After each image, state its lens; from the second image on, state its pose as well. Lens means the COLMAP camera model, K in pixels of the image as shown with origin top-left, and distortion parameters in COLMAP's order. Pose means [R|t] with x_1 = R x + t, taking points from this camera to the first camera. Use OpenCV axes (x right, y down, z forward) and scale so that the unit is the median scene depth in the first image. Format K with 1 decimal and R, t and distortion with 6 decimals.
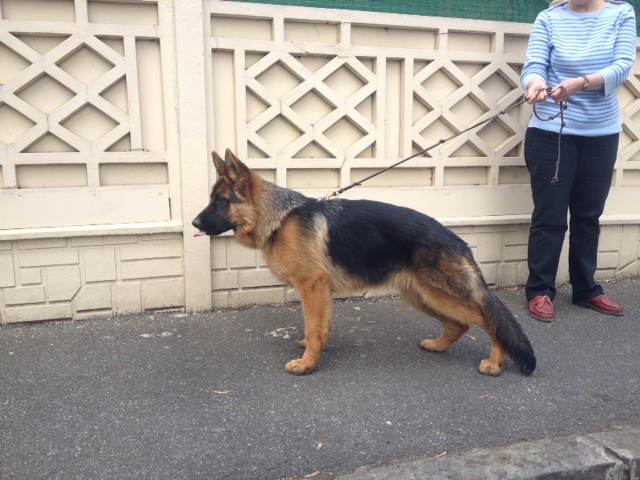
lens RADIAL K [[584.9, 0, 318.8], [0, 584.9, 239.2], [0, 0, 1]] dist [0.037057, 0.000000]
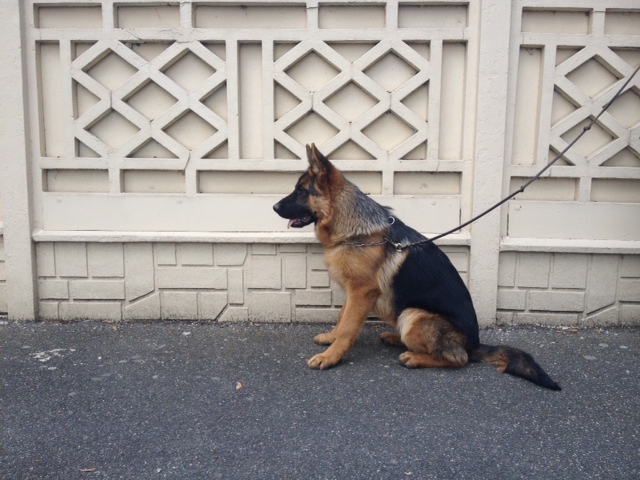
lens RADIAL K [[584.9, 0, 322.0], [0, 584.9, 242.5], [0, 0, 1]] dist [0.037057, 0.000000]
pose [[0.946113, 0.052708, -0.319518, 0.550877], [-0.051920, 0.998591, 0.010990, -0.037512], [0.319647, 0.006192, 0.947516, 0.254992]]
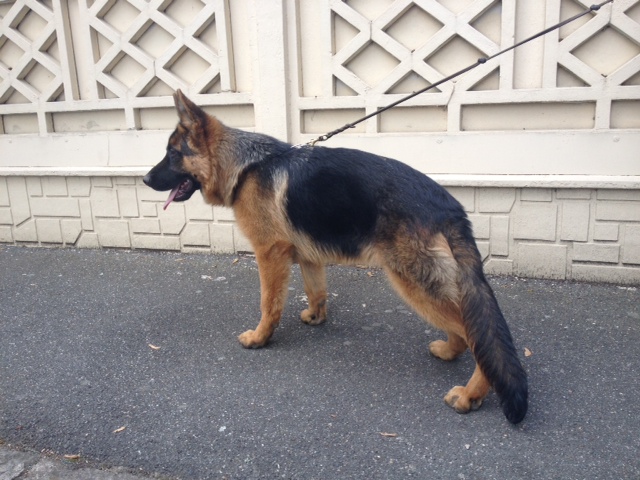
lens RADIAL K [[584.9, 0, 321.4], [0, 584.9, 252.0], [0, 0, 1]] dist [0.037057, 0.000000]
pose [[0.794918, 0.131829, -0.592221, 0.422851], [-0.052126, 0.987339, 0.149815, -0.040258], [0.604473, -0.088220, 0.791726, 0.274745]]
